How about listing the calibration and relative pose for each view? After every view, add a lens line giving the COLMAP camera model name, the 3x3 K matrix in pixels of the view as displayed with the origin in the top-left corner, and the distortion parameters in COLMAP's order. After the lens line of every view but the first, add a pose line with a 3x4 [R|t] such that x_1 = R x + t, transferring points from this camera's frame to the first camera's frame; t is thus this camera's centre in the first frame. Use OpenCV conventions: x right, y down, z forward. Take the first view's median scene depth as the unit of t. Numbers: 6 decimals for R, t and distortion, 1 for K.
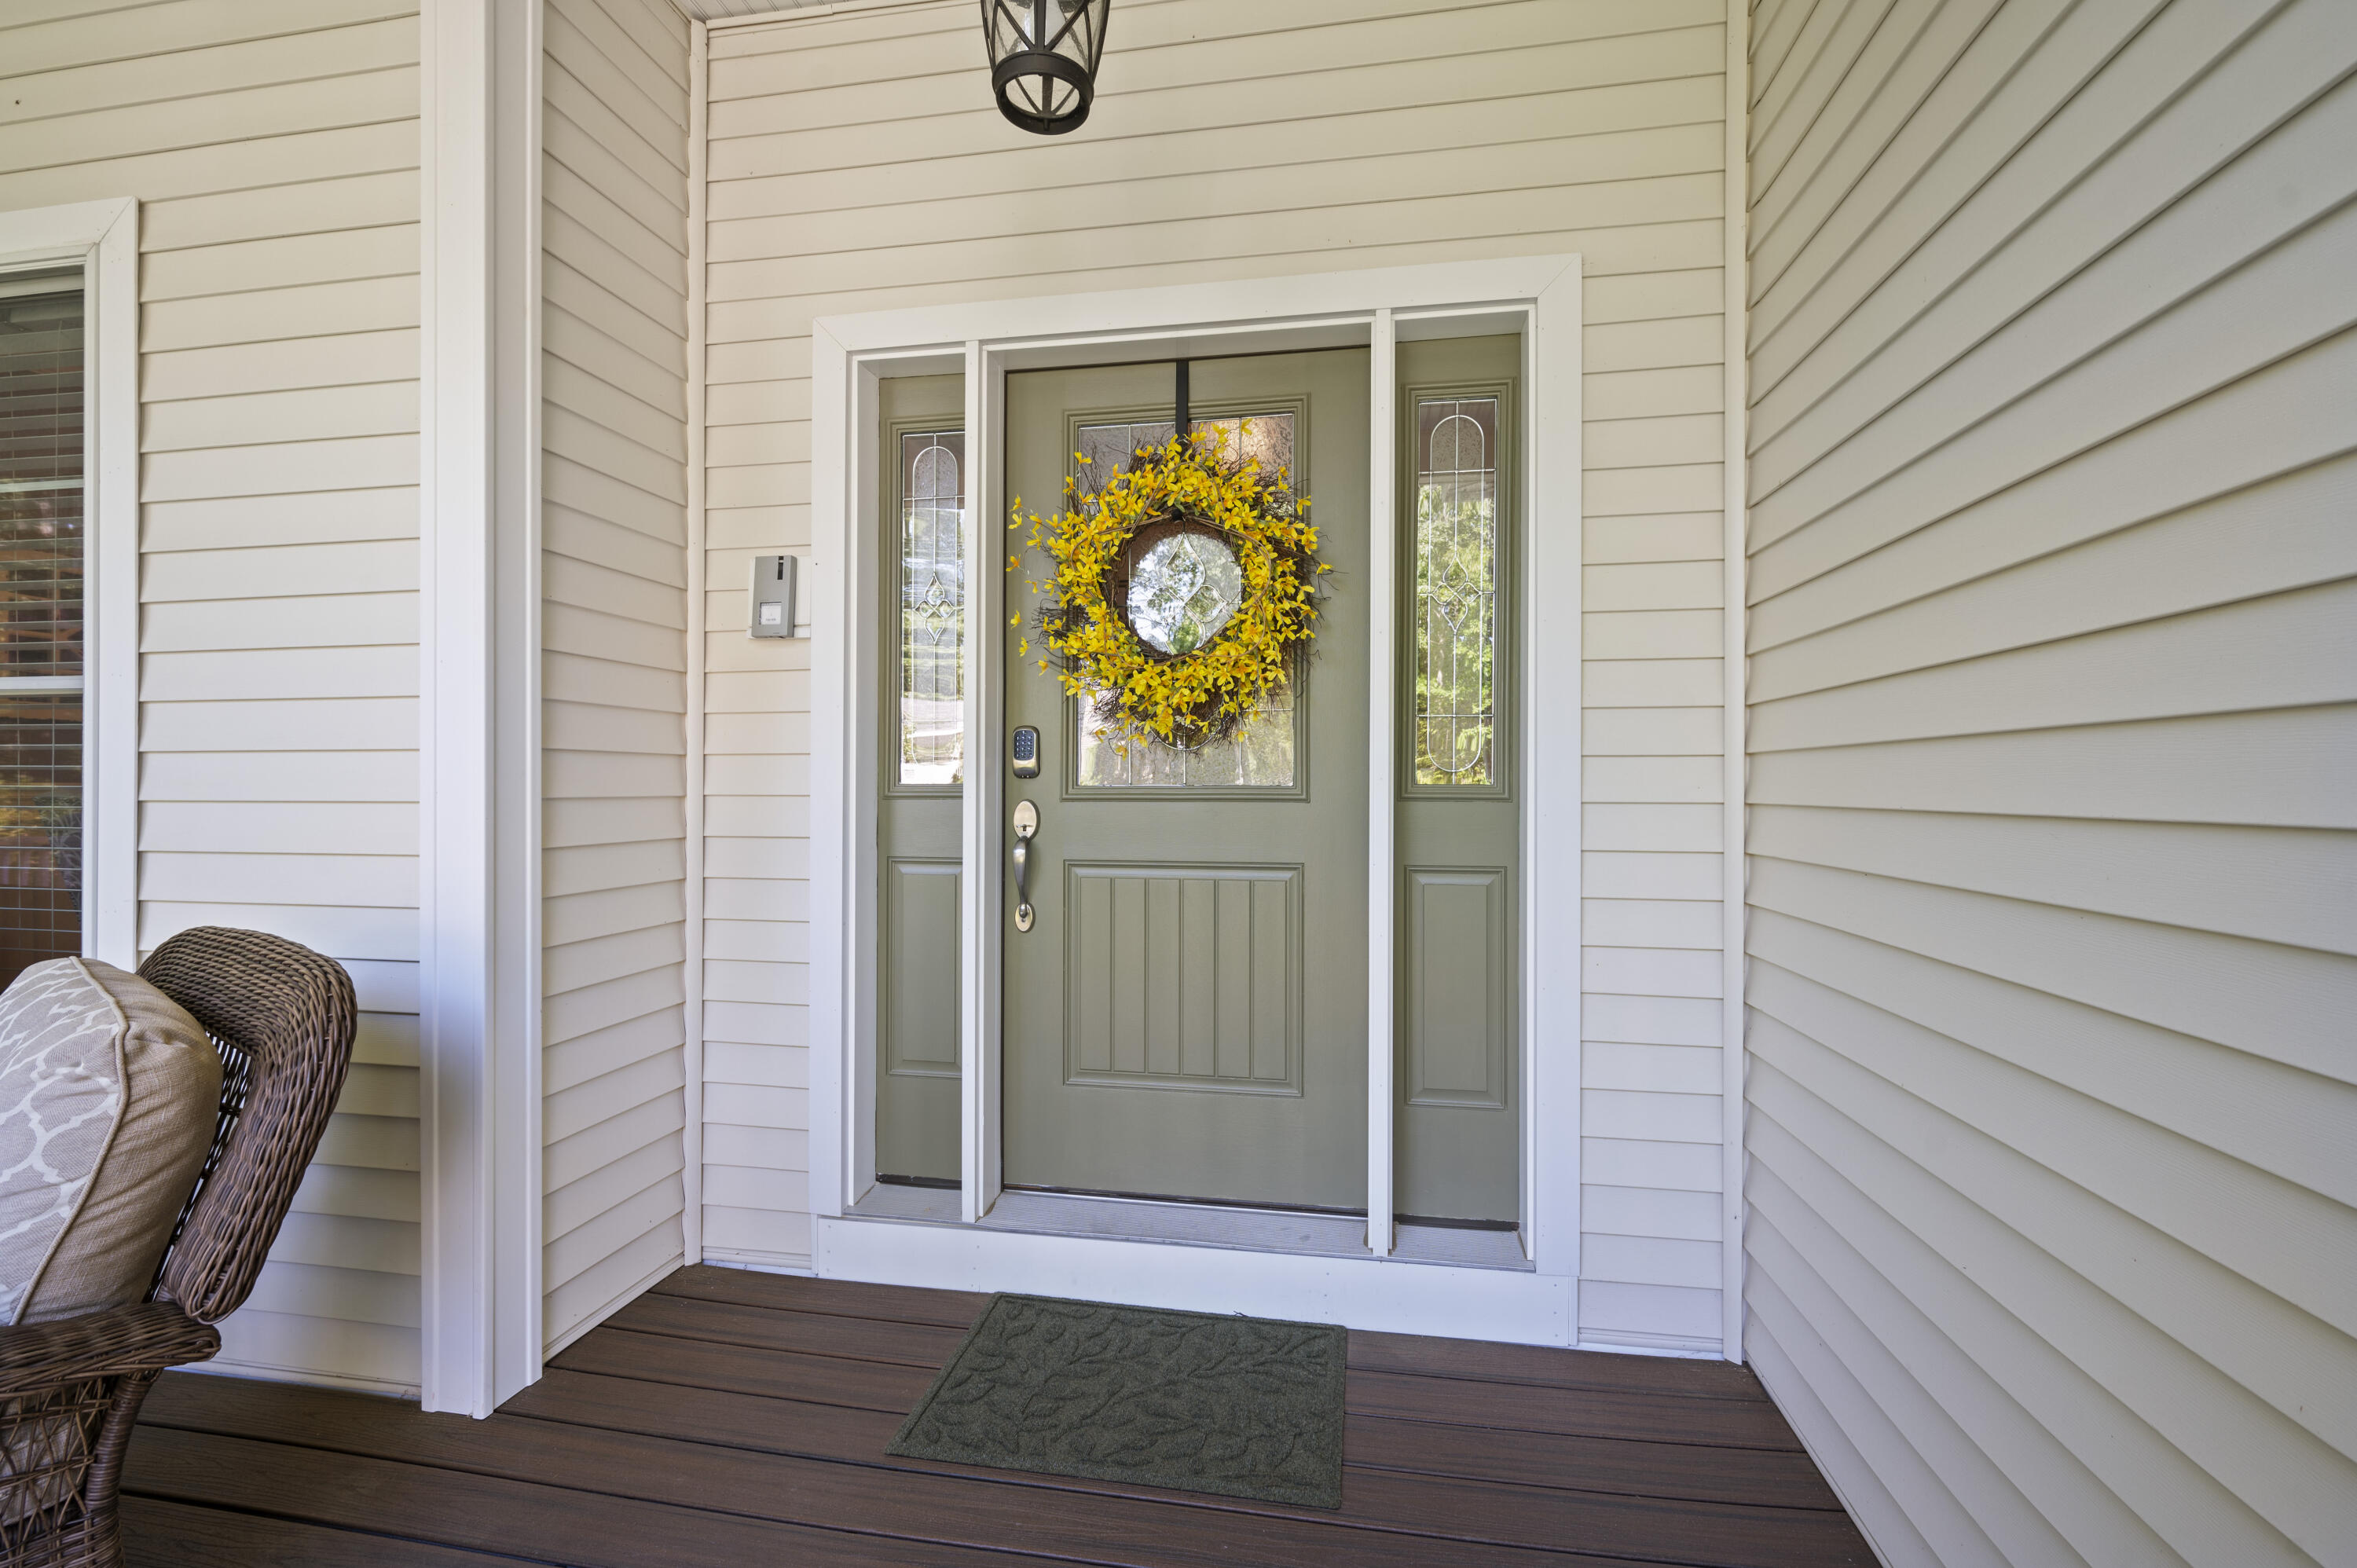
lens RADIAL K [[1009.6, 0, 1176.0], [0, 1009.6, 785.4], [0, 0, 1]] dist [-0.000853, -0.001048]
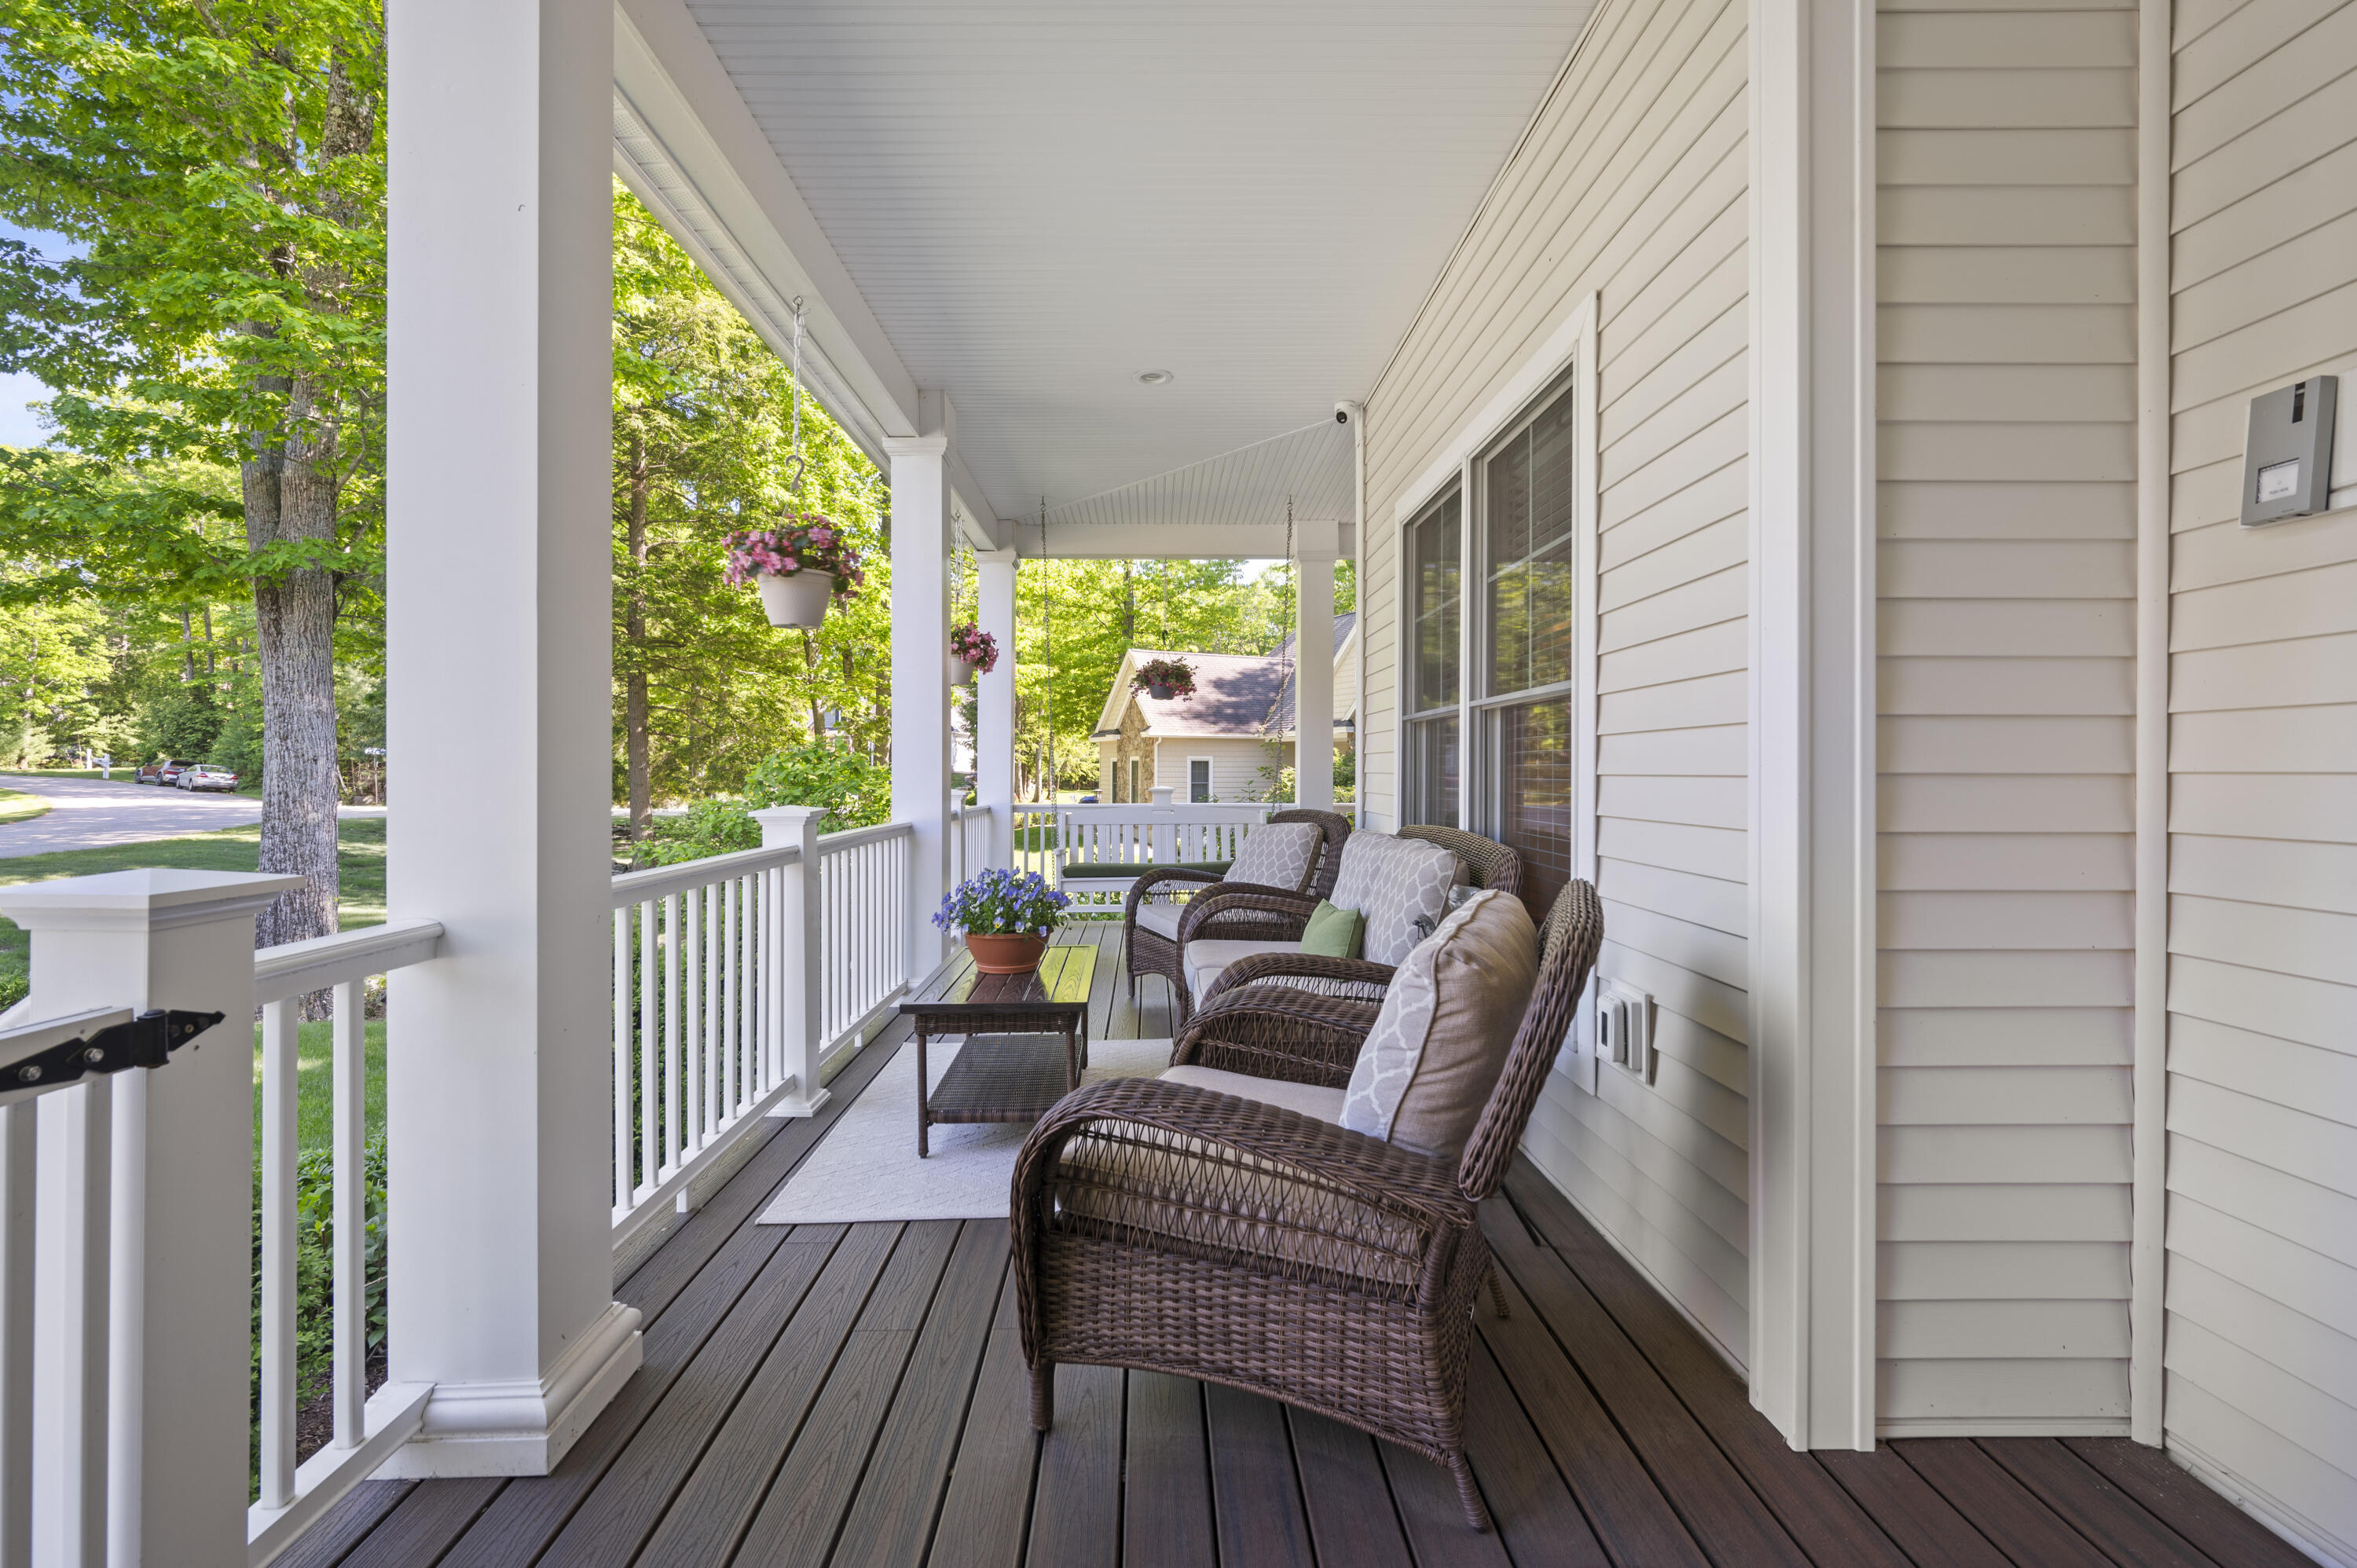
lens RADIAL K [[1009.6, 0, 1170.0], [0, 1009.6, 772.9], [0, 0, 1]] dist [-0.000853, -0.001048]
pose [[0.184008, 0.001995, -0.982923, 0.100934], [-0.002402, 0.999996, 0.001580, 0.012430], [0.982922, 0.002070, 0.184012, 0.258199]]
